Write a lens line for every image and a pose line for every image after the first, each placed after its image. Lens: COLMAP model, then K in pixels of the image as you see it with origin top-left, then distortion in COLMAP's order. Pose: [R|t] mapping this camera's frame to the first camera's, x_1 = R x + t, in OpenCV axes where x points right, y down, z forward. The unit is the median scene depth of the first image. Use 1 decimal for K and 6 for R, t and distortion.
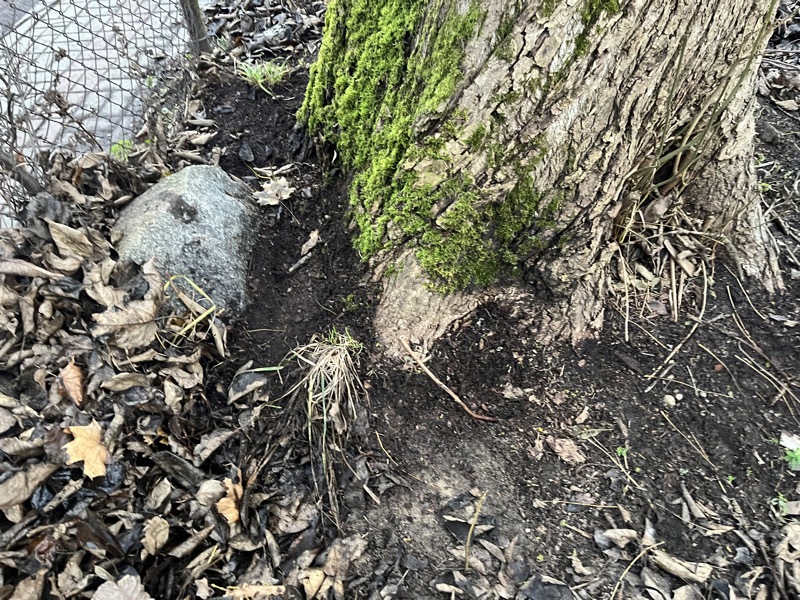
lens RADIAL K [[601.5, 0, 398.4], [0, 601.5, 297.1], [0, 0, 1]] dist [0.068953, -0.094850]
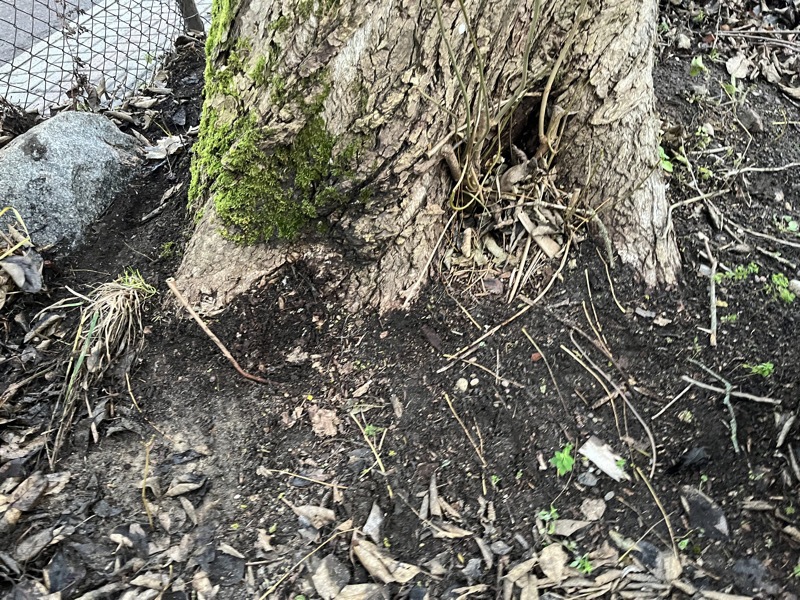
lens RADIAL K [[601.5, 0, 405.1], [0, 601.5, 303.7], [0, 0, 1]] dist [0.068953, -0.094850]
pose [[0.975501, 0.097386, -0.197265, 0.516207], [-0.102816, 0.994547, -0.017450, 0.076937], [0.194490, 0.037304, 0.980195, 0.133367]]
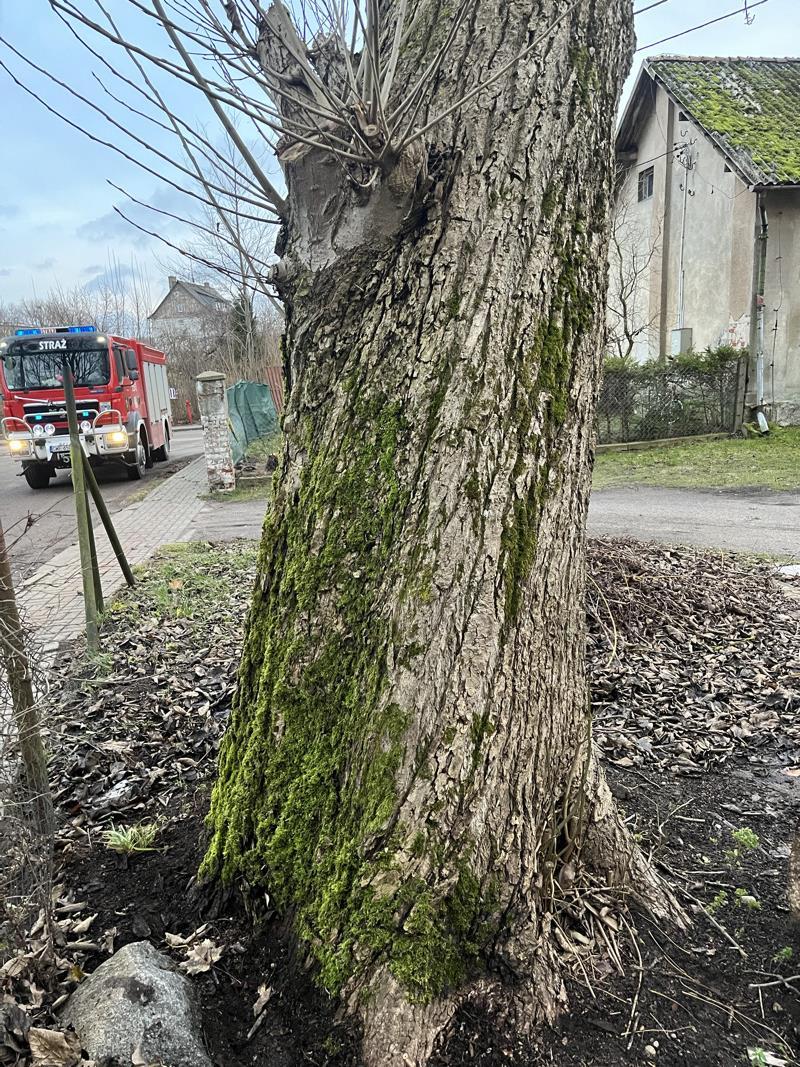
lens RADIAL K [[802.2, 0, 405.2], [0, 802.2, 534.7], [0, 0, 1]] dist [0.068953, -0.094850]
pose [[0.938371, -0.095735, 0.332106, -0.339421], [0.277132, 0.782595, -0.557444, 0.132226], [-0.206538, 0.615126, 0.760895, -0.546118]]
